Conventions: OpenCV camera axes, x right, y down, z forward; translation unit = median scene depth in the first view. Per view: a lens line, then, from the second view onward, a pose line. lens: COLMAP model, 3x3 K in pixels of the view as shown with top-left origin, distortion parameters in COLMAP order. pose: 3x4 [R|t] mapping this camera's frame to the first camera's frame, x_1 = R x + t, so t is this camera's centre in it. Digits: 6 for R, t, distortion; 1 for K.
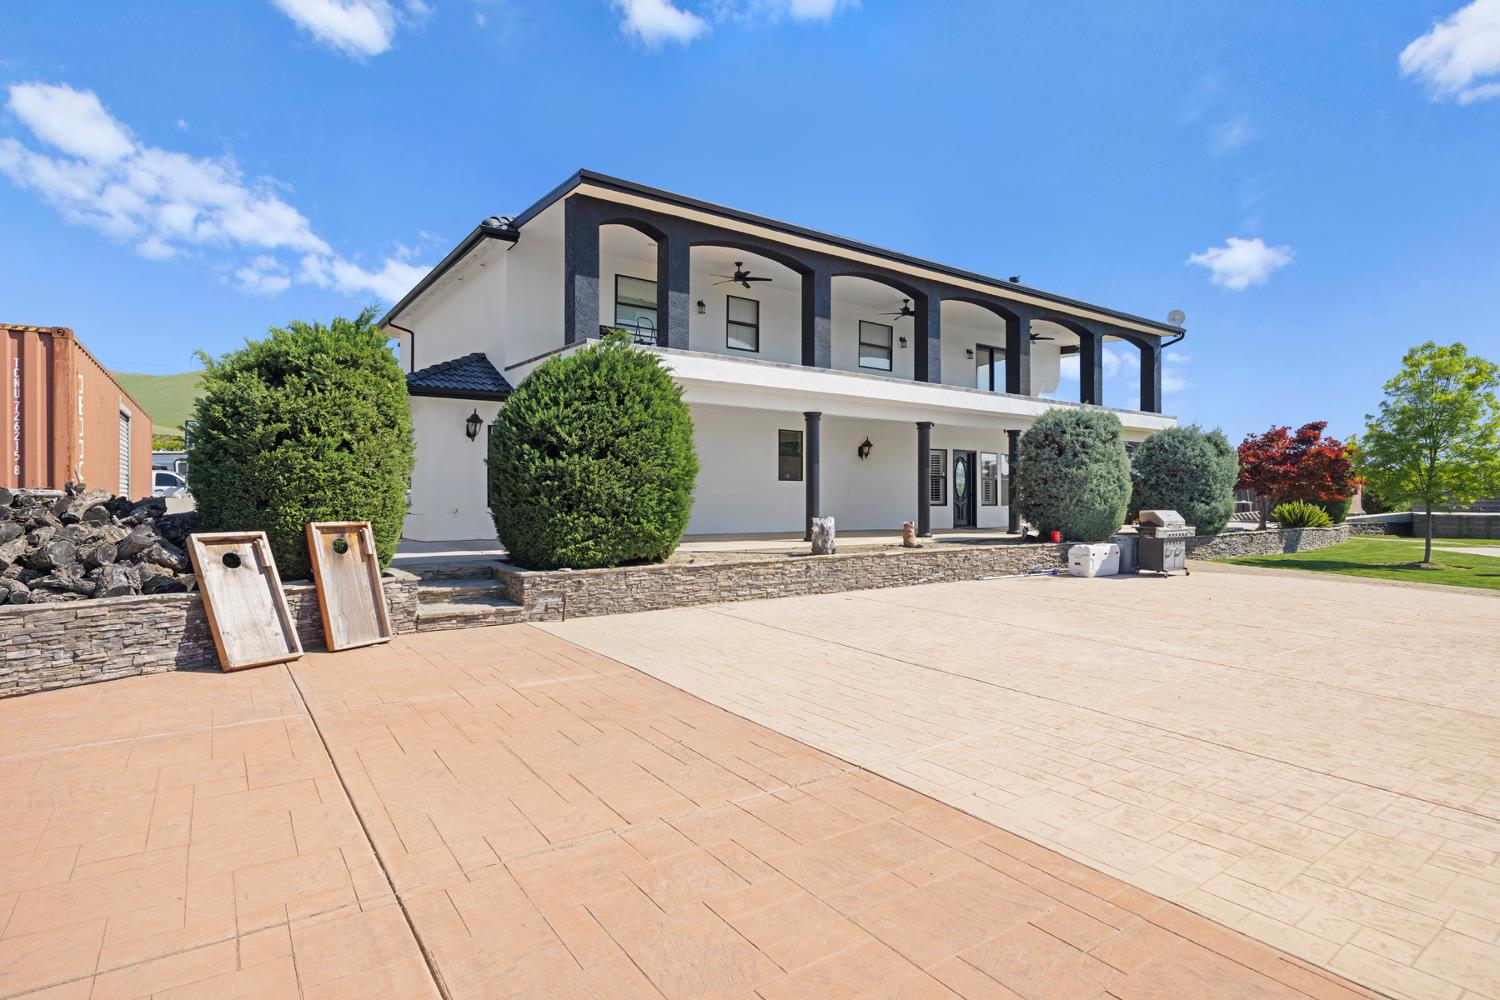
lens RADIAL K [[787.6, 0, 751.2], [0, 787.6, 494.2], [0, 0, 1]] dist [-0.004385, 0.002675]
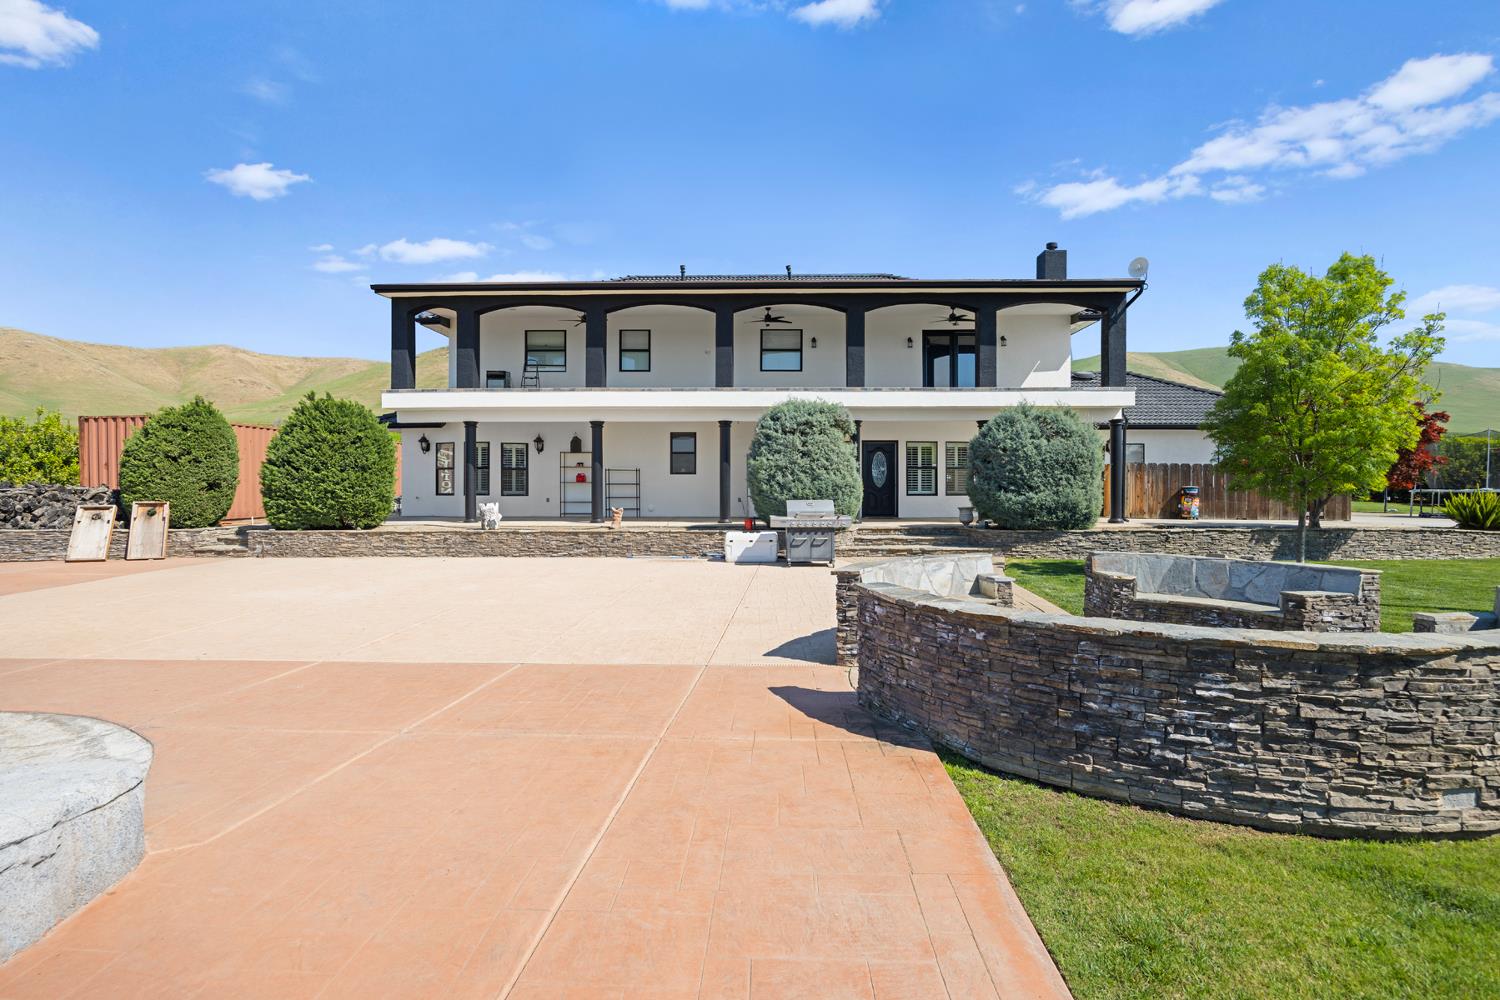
lens RADIAL K [[735.2, 0, 748.3], [0, 735.2, 489.1], [0, 0, 1]] dist [-0.010955, -0.000865]
pose [[0.795542, -0.003692, -0.605888, 0.883185], [0.006417, 0.999977, 0.002332, 0.003607], [0.605865, -0.005743, 0.795547, 0.184067]]
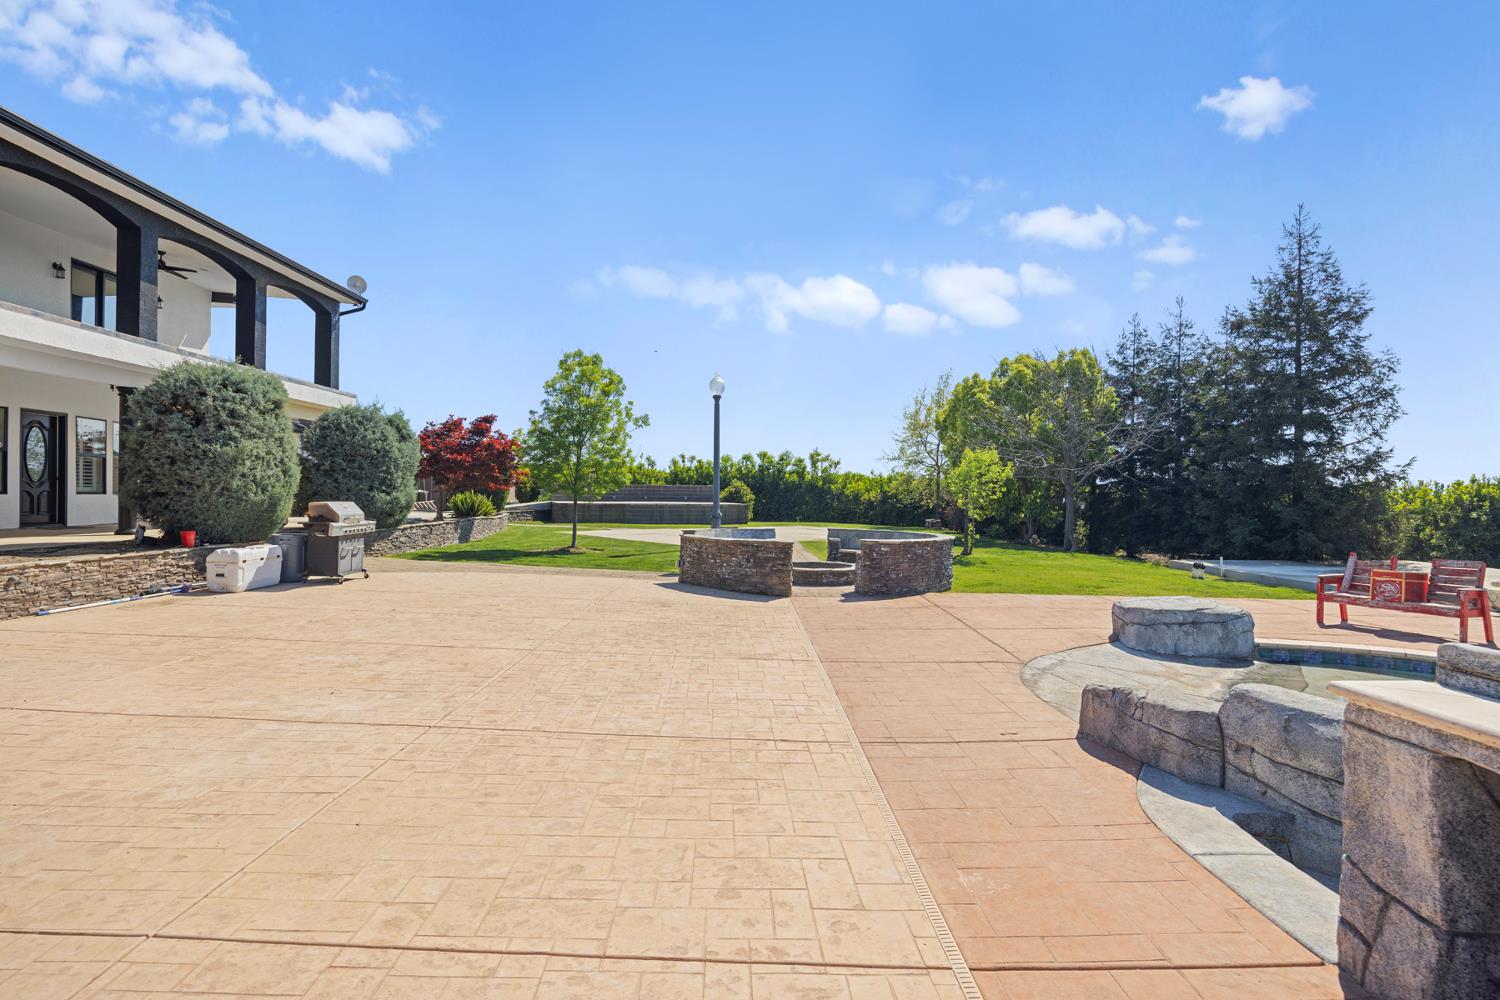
lens RADIAL K [[787.6, 0, 751.7], [0, 787.6, 496.4], [0, 0, 1]] dist [-0.004385, 0.002675]
pose [[0.570089, 0.002834, 0.821578, 0.080788], [-0.017538, 0.999808, 0.008721, 0.000269], [-0.821396, -0.019380, 0.570029, 0.151420]]
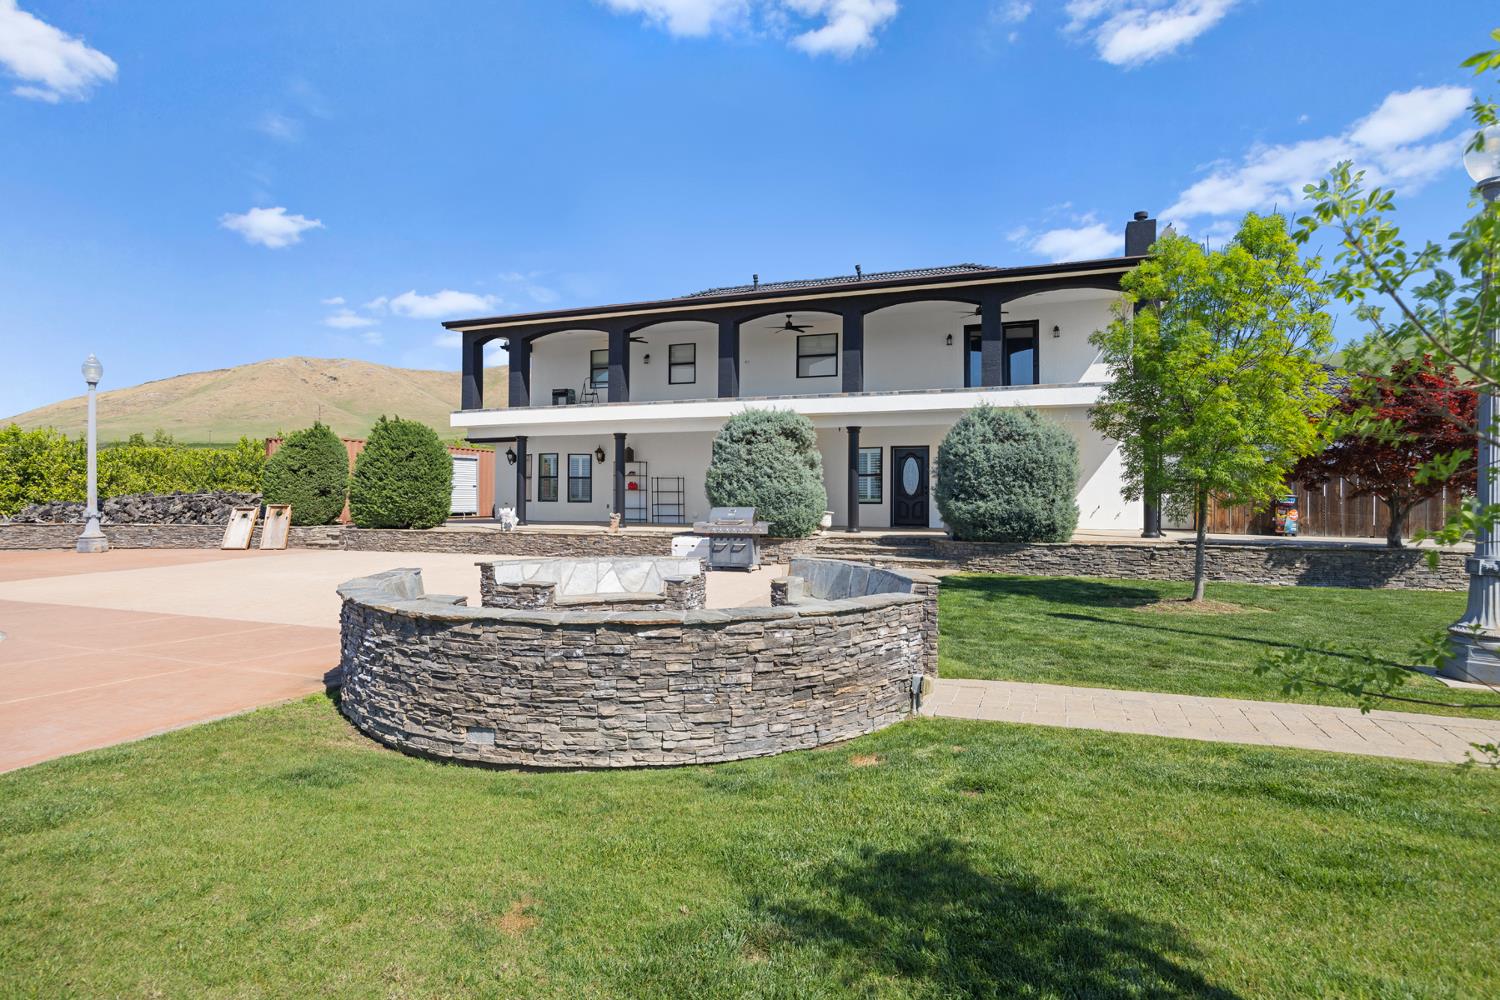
lens RADIAL K [[787.6, 0, 742.8], [0, 787.6, 491.8], [0, 0, 1]] dist [-0.004385, 0.002675]
pose [[0.547122, -0.007061, -0.837023, 1.198130], [0.002926, 0.999974, -0.006523, 0.006389], [0.837048, 0.001119, 0.547129, 0.383986]]
